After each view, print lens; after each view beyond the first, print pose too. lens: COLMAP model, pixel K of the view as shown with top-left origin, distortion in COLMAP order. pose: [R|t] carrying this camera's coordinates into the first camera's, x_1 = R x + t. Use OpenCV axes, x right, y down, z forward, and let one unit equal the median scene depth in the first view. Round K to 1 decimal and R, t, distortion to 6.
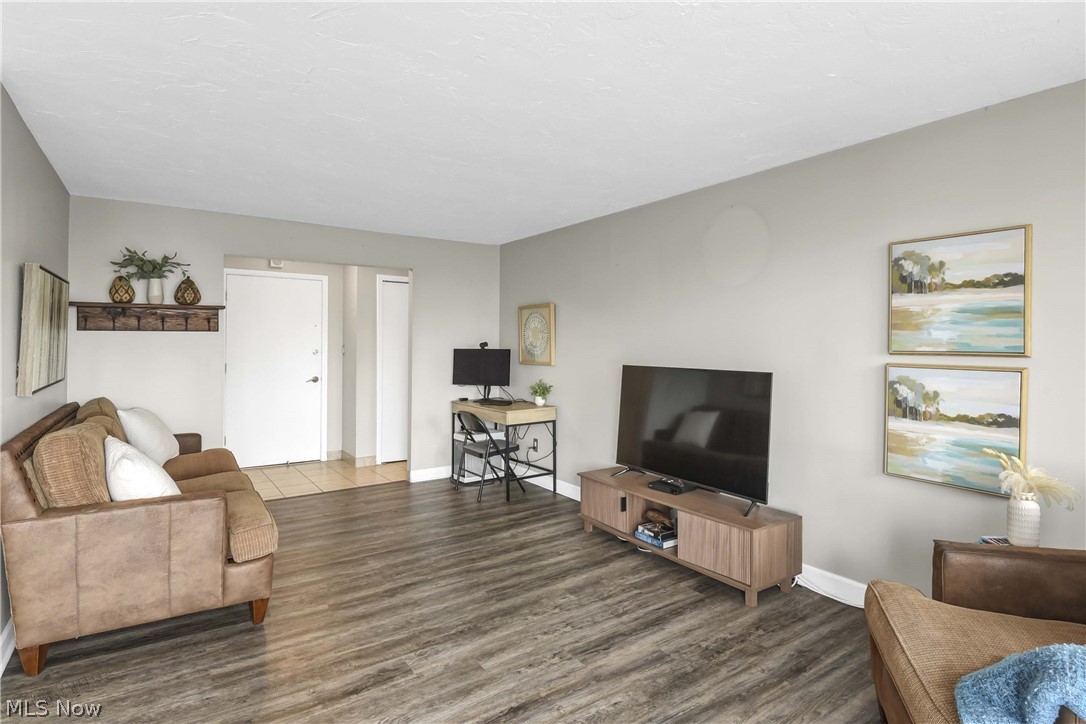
lens RADIAL K [[556.5, 0, 578.0], [0, 556.5, 341.1], [0, 0, 1]] dist [-0.000045, -0.003869]
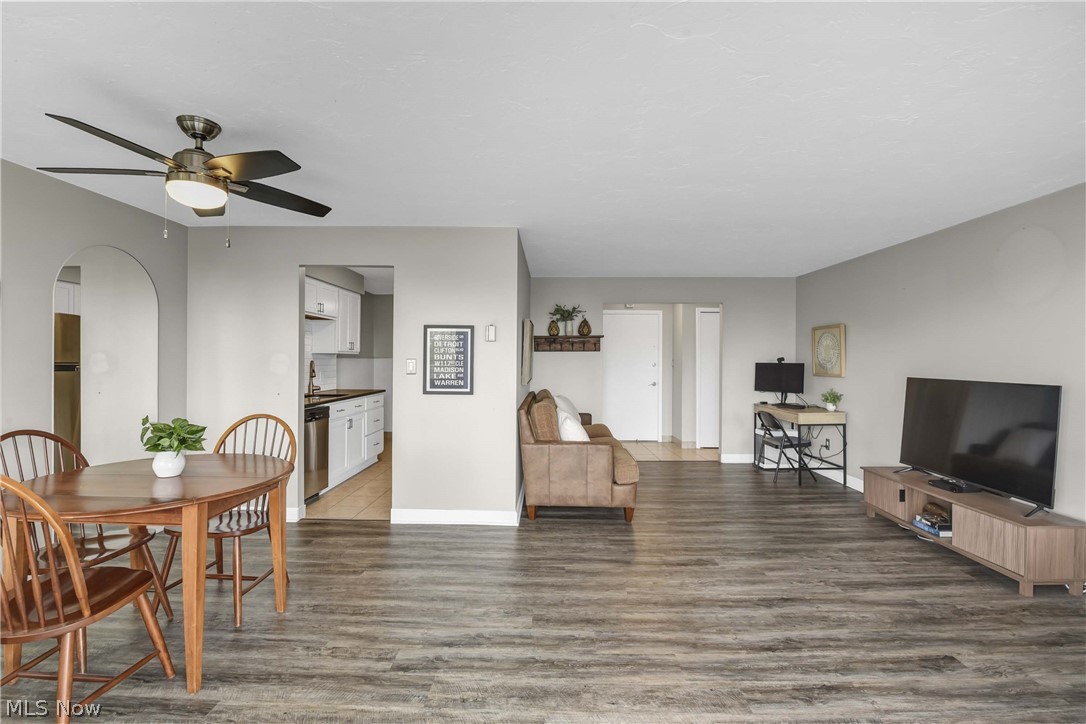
lens RADIAL K [[486.6, 0, 556.2], [0, 486.6, 355.7], [0, 0, 1]] dist [-0.003861, -0.008902]
pose [[0.808768, -0.004828, -0.588108, 0.113208], [0.003732, 0.999988, -0.003077, -0.000744], [0.588116, 0.000294, 0.808777, -0.306009]]
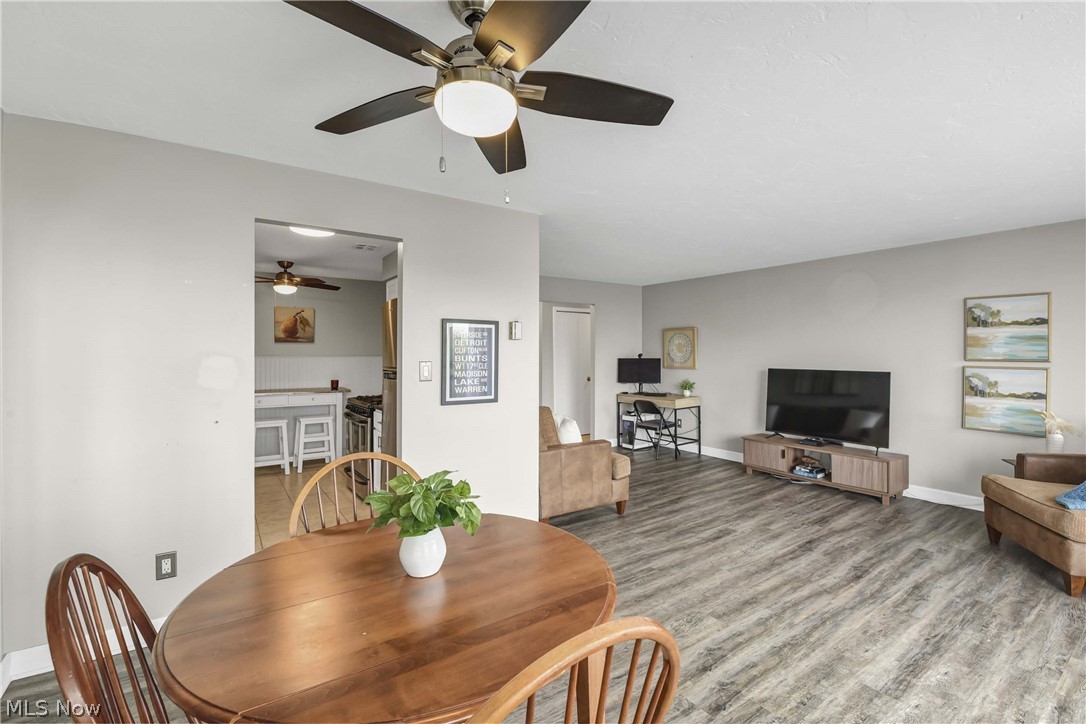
lens RADIAL K [[486.6, 0, 562.9], [0, 486.6, 348.5], [0, 0, 1]] dist [-0.003861, -0.008902]
pose [[0.999943, -0.006636, 0.008415, -0.694509], [0.006639, 0.999978, -0.000339, -0.022722], [-0.008413, 0.000395, 0.999965, -0.501808]]
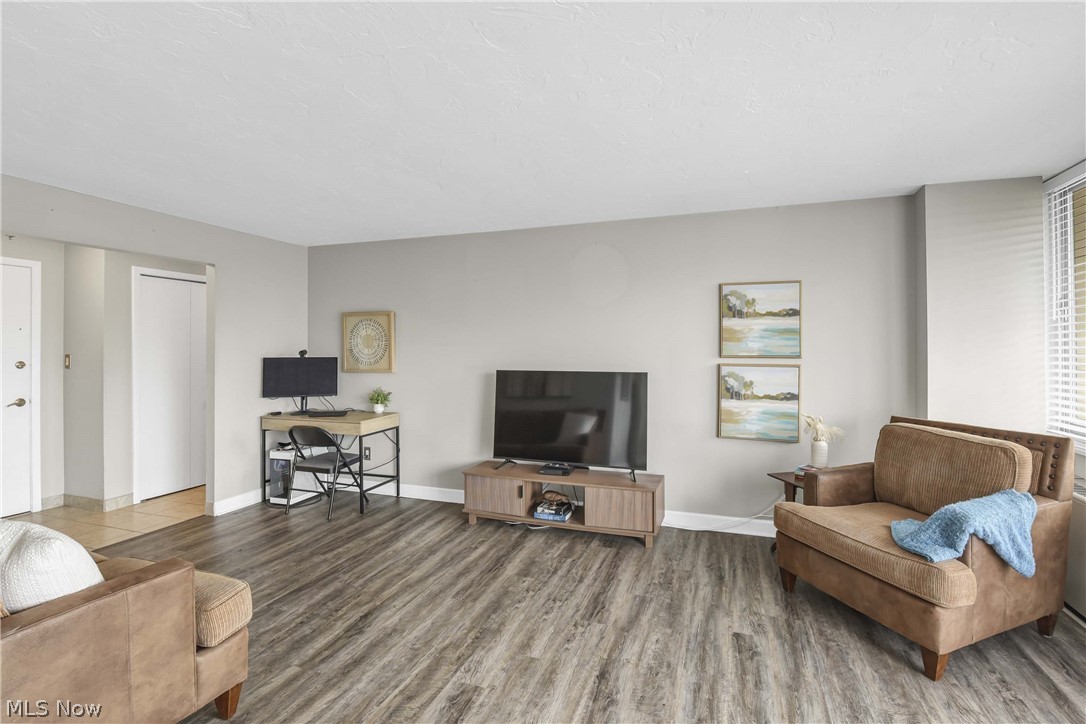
lens RADIAL K [[486.6, 0, 557.4], [0, 486.6, 346.0], [0, 0, 1]] dist [-0.003861, -0.008902]
pose [[0.816516, -0.002328, 0.577318, -0.526881], [0.001567, 0.999997, 0.001816, -0.010310], [-0.577320, -0.000578, 0.816518, 0.168550]]
